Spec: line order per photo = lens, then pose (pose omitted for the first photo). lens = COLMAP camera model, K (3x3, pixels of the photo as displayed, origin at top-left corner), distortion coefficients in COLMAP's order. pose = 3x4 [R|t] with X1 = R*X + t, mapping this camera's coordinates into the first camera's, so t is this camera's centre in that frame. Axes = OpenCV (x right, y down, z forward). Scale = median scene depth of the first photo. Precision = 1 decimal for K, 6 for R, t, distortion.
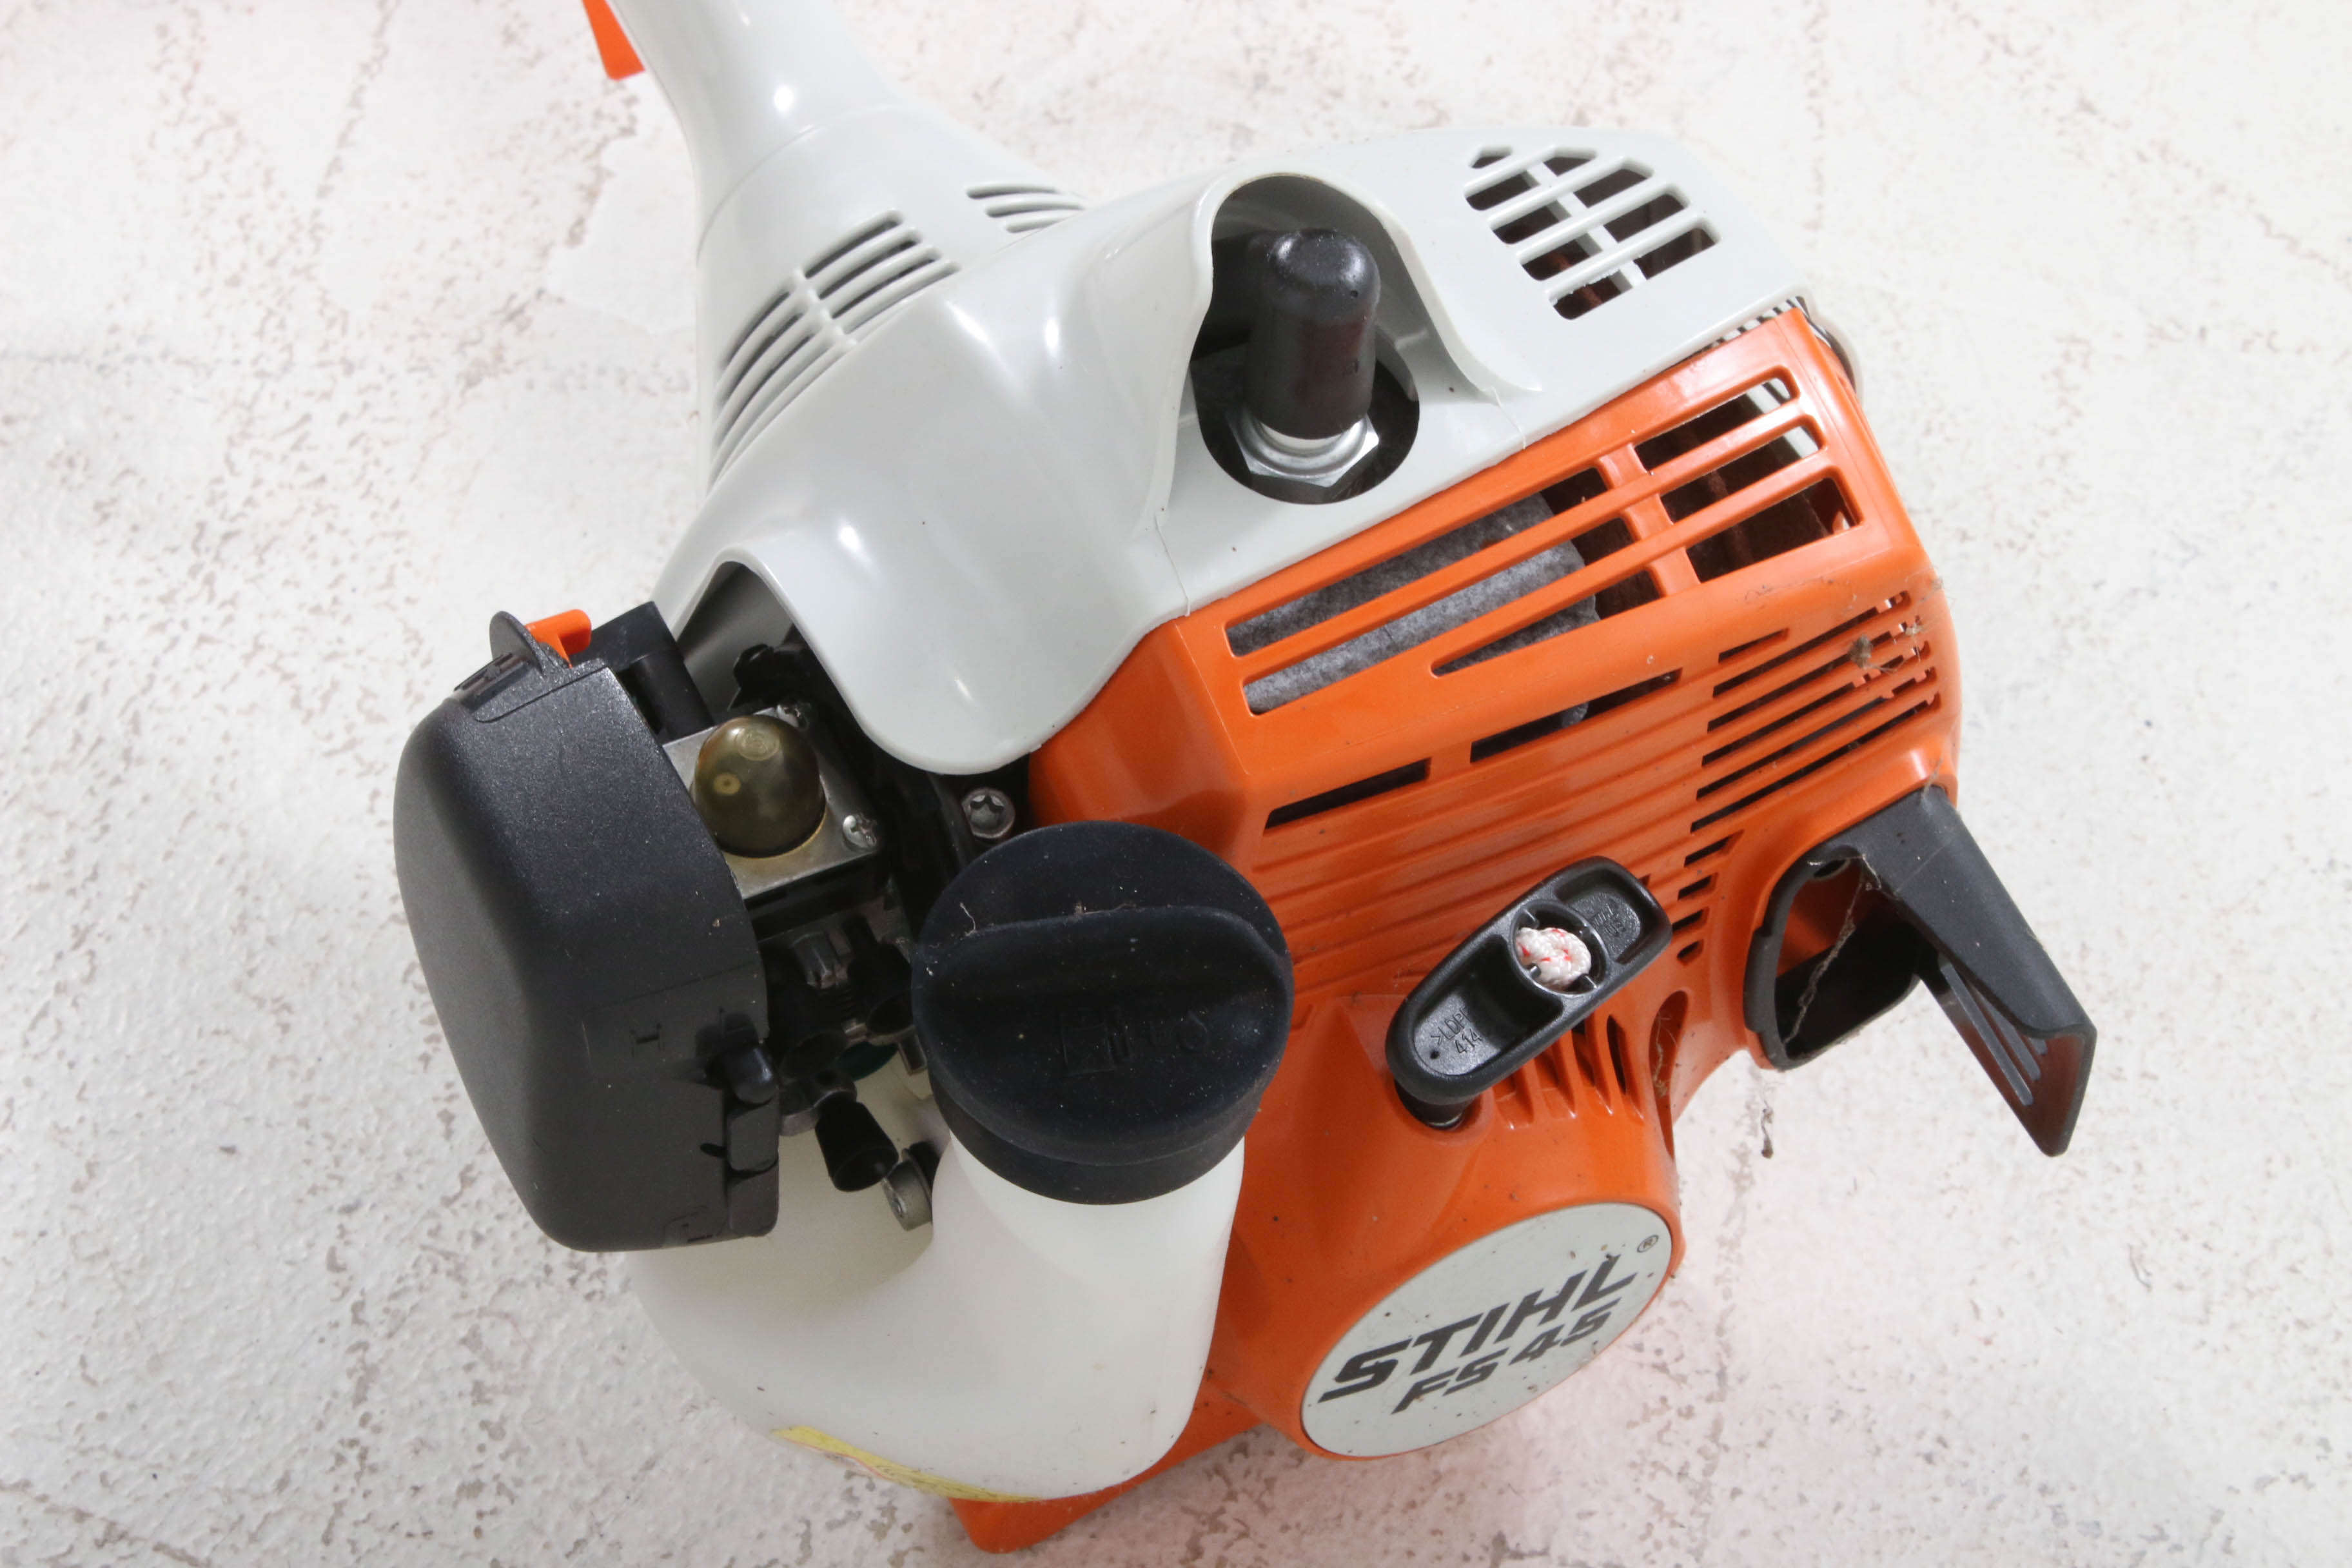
lens RADIAL K [[5475.5, 0, 1176.0], [0, 5475.5, 784.0], [0, 0, 1]] dist [0.034180, 0.433448]
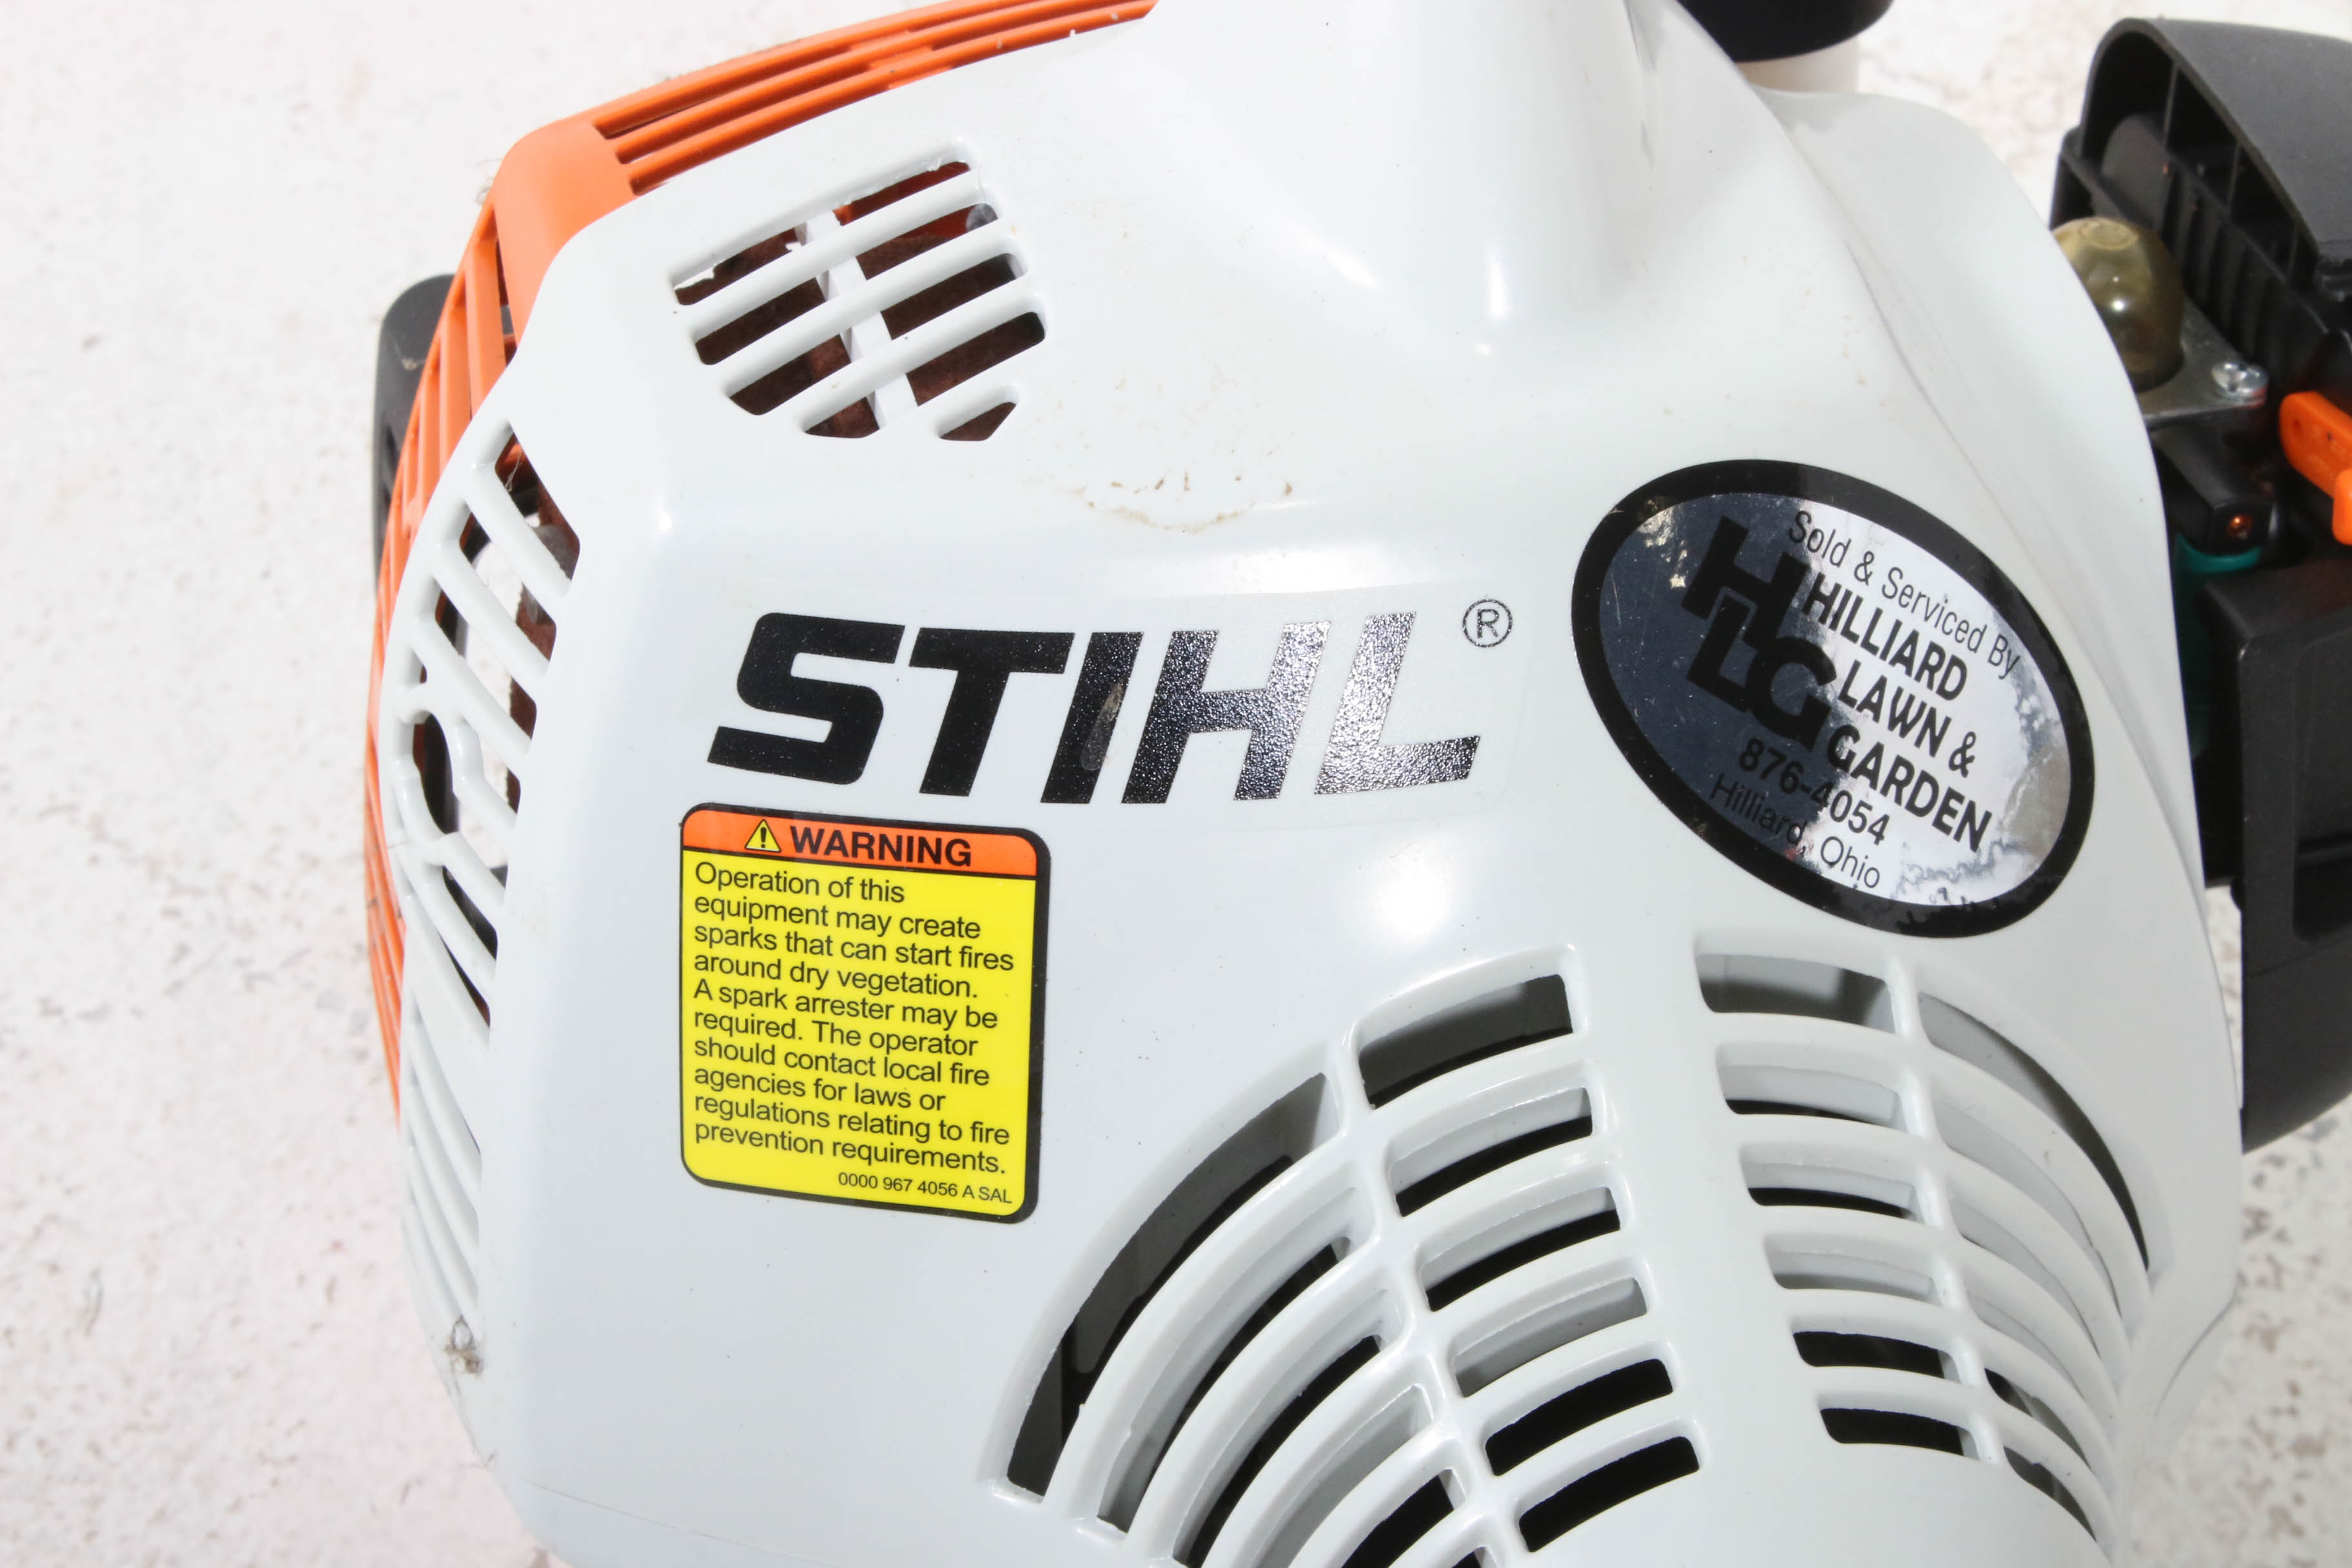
lens RADIAL K [[5475.5, 0, 1176.0], [0, 5475.5, 784.0], [0, 0, 1]] dist [0.034180, 0.433448]
pose [[-0.983817, -0.155836, 0.088422, -0.021393], [0.089260, 0.001628, 0.996007, -0.561884], [-0.155358, 0.987782, 0.012308, 0.785960]]
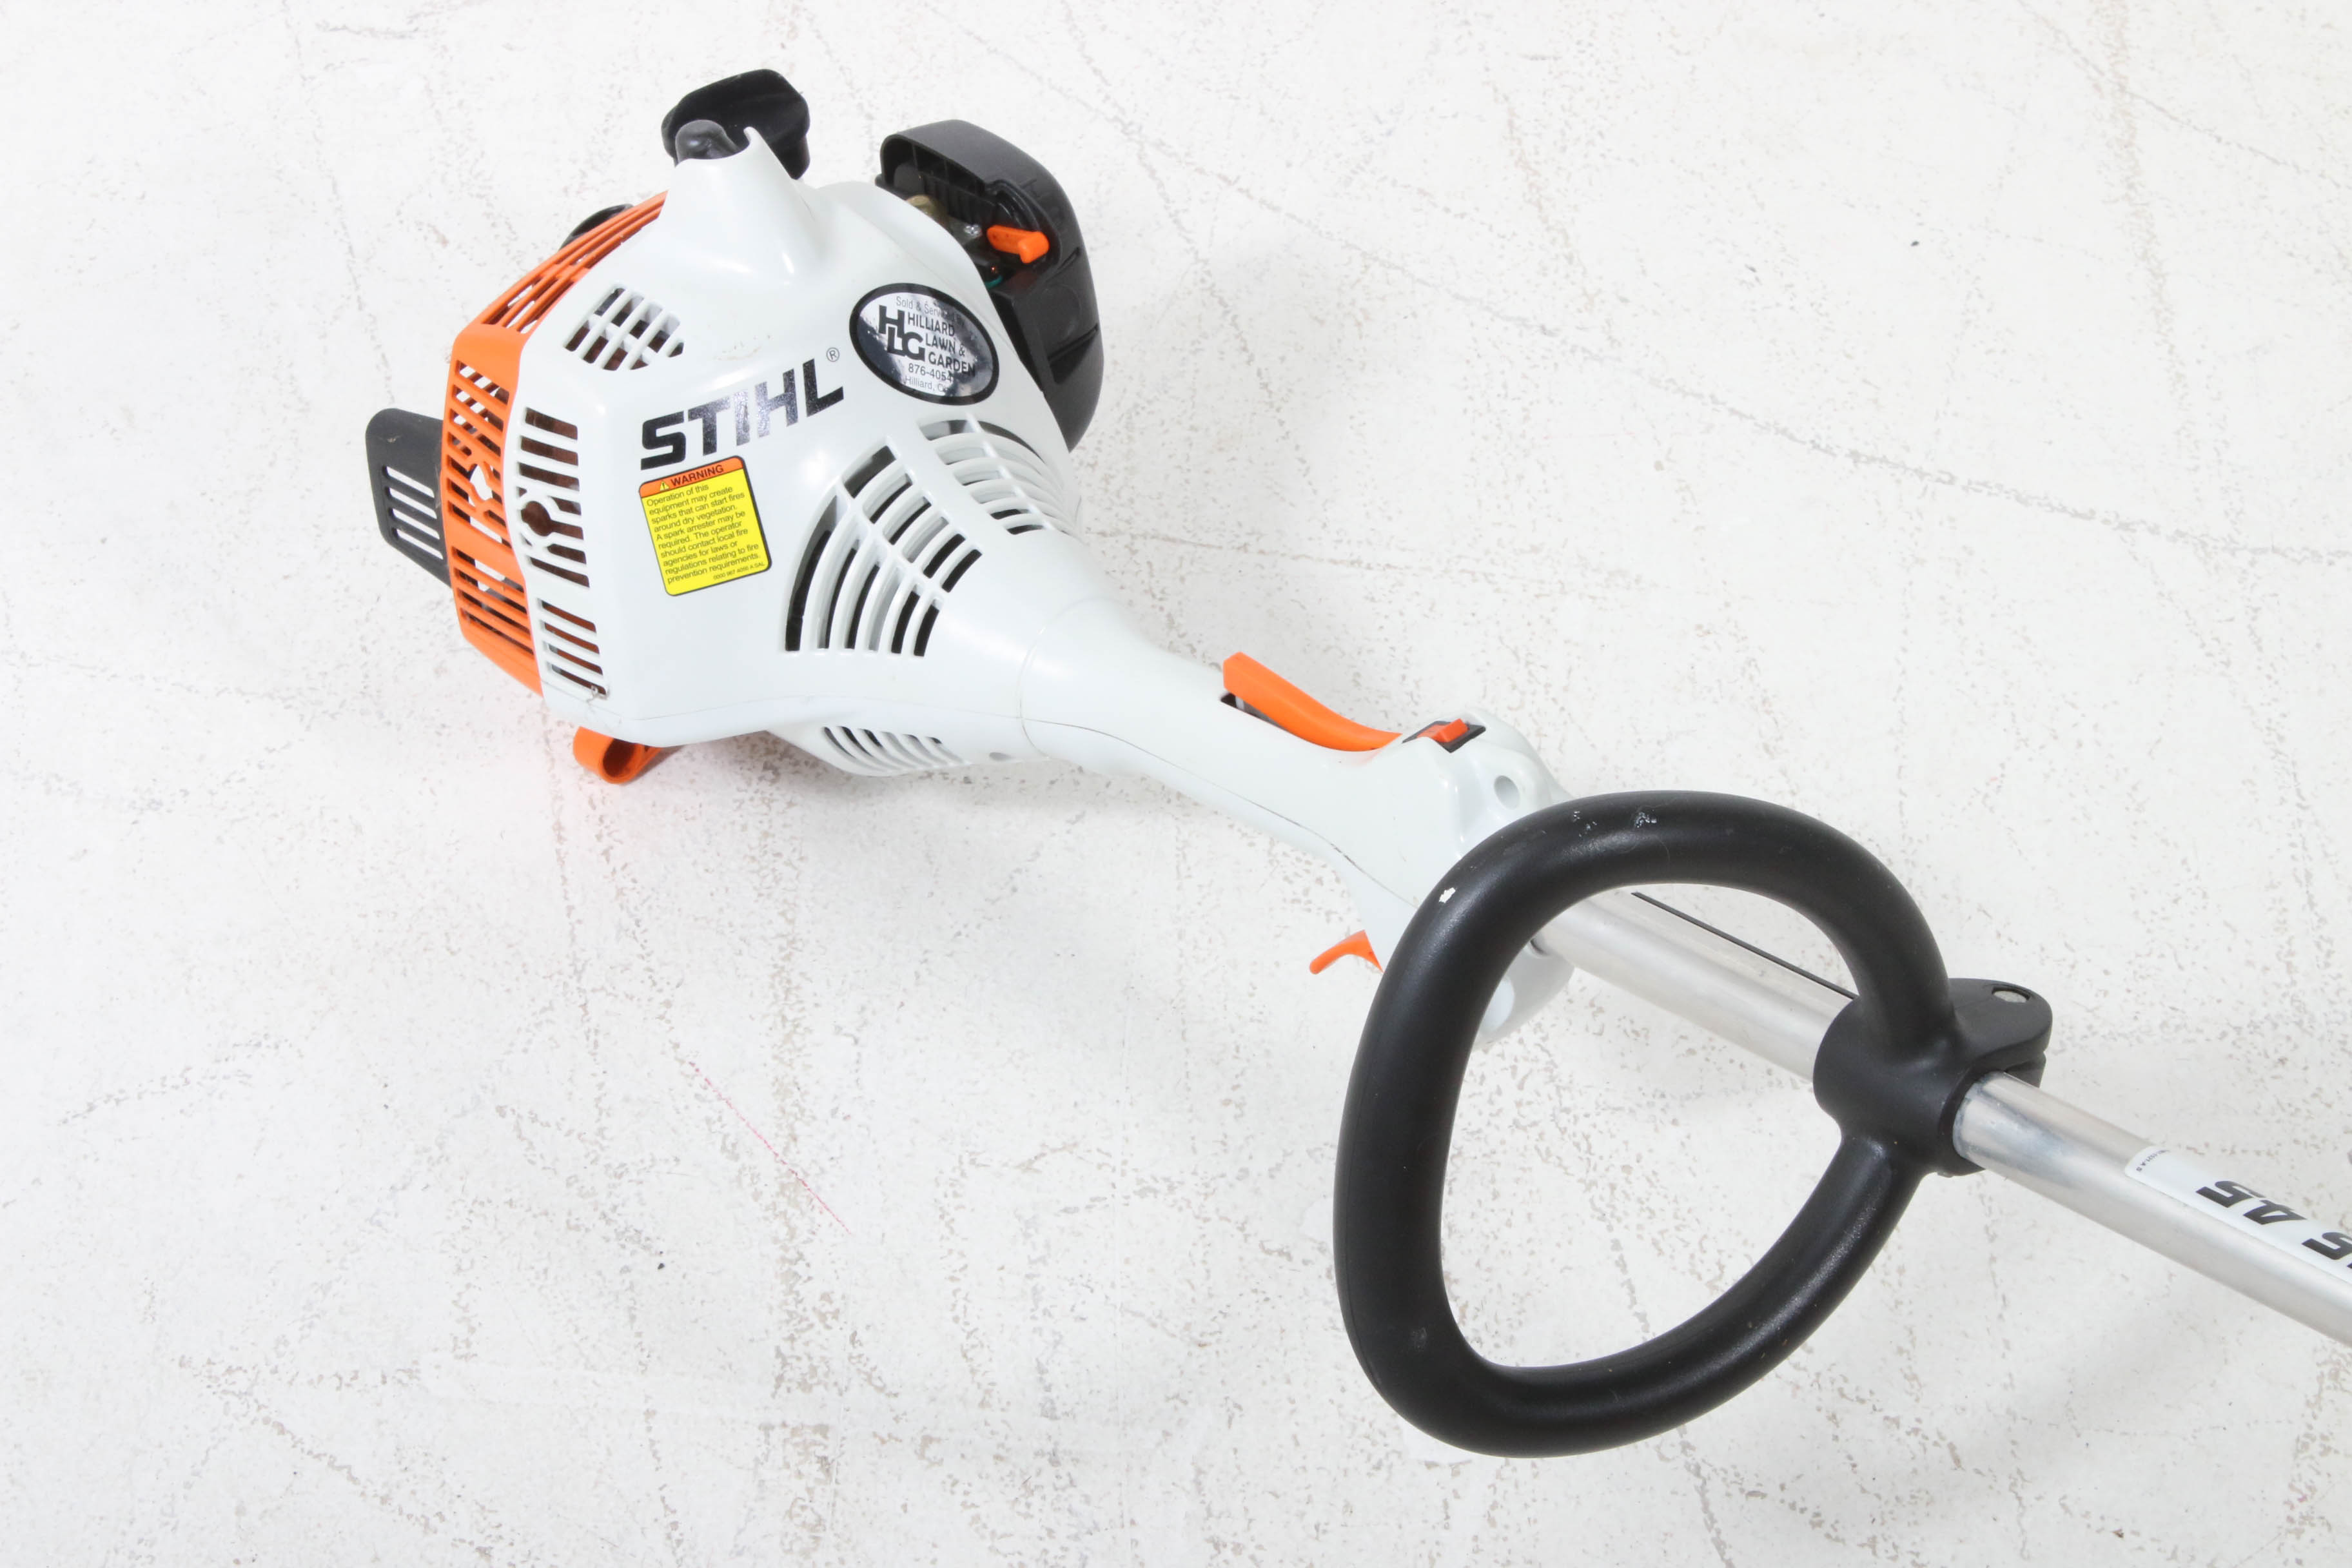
lens RADIAL K [[5475.5, 0, 1176.0], [0, 5475.5, 784.0], [0, 0, 1]] dist [0.034180, 0.433448]
pose [[-0.949891, 0.219740, -0.222309, 0.292413], [-0.215022, 0.056856, 0.974953, -1.702581], [0.226876, 0.973900, -0.006758, 0.933891]]
